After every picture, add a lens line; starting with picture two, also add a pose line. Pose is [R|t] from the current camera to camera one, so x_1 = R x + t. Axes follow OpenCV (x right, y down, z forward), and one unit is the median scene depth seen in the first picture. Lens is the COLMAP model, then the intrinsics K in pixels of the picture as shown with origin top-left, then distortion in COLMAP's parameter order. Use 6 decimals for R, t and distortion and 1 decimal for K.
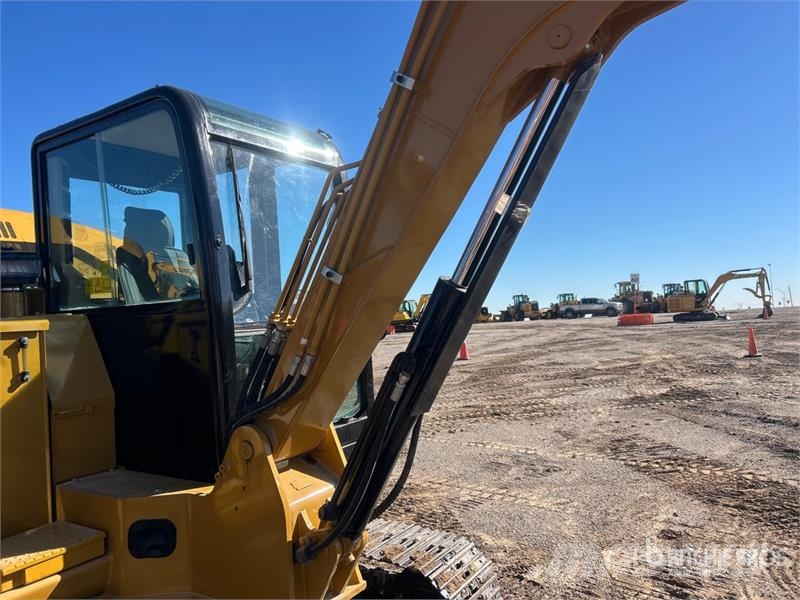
lens RADIAL K [[603.2, 0, 406.8], [0, 603.2, 301.7], [0, 0, 1]] dist [0.051915, -0.057267]
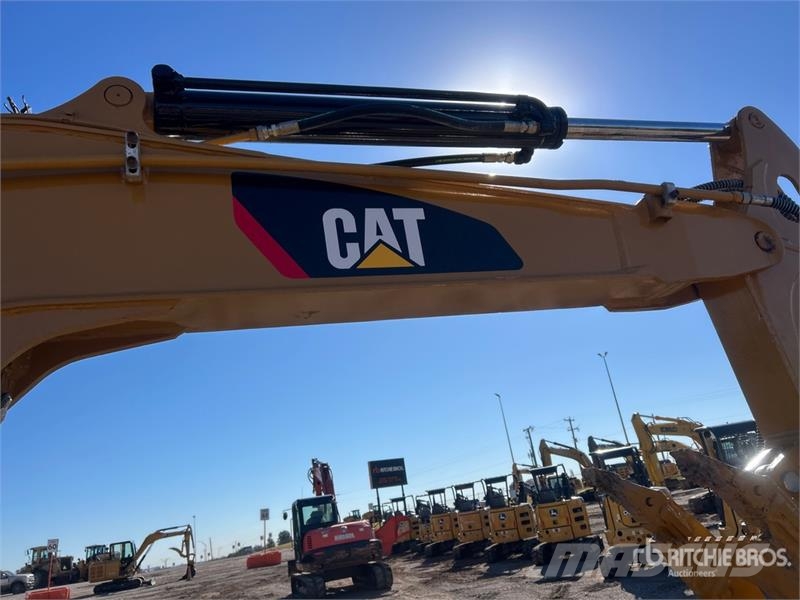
lens RADIAL K [[603.2, 0, 408.4], [0, 603.2, 301.2], [0, 0, 1]] dist [0.051915, -0.057267]
pose [[0.654368, 0.218999, 0.723769, 0.015674], [0.082182, 0.930878, -0.355968, -0.035047], [-0.751697, 0.292415, 0.591139, 0.039314]]
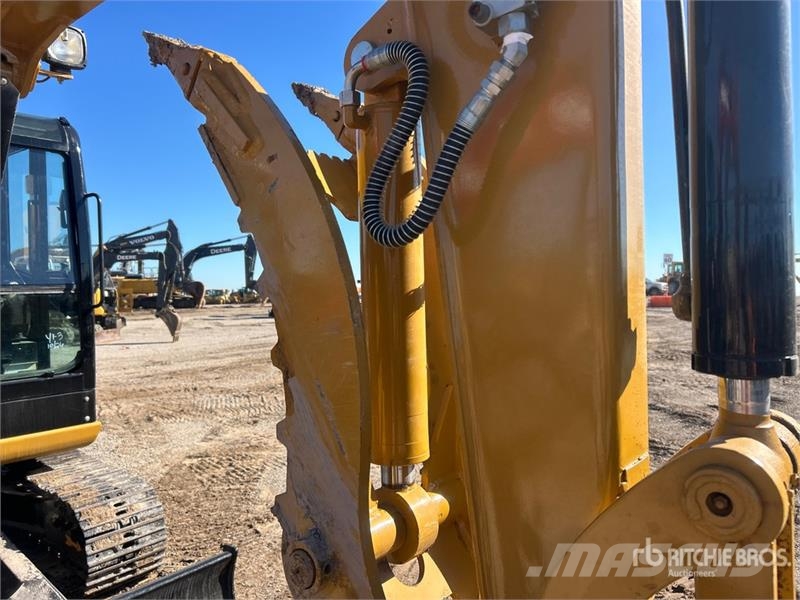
lens RADIAL K [[603.2, 0, 400.2], [0, 603.2, 292.9], [0, 0, 1]] dist [0.051915, -0.057267]
pose [[0.993203, 0.045355, -0.107197, 0.194920], [-0.041538, 0.998430, 0.037578, -0.008462], [0.108733, -0.032870, 0.993527, -0.020259]]
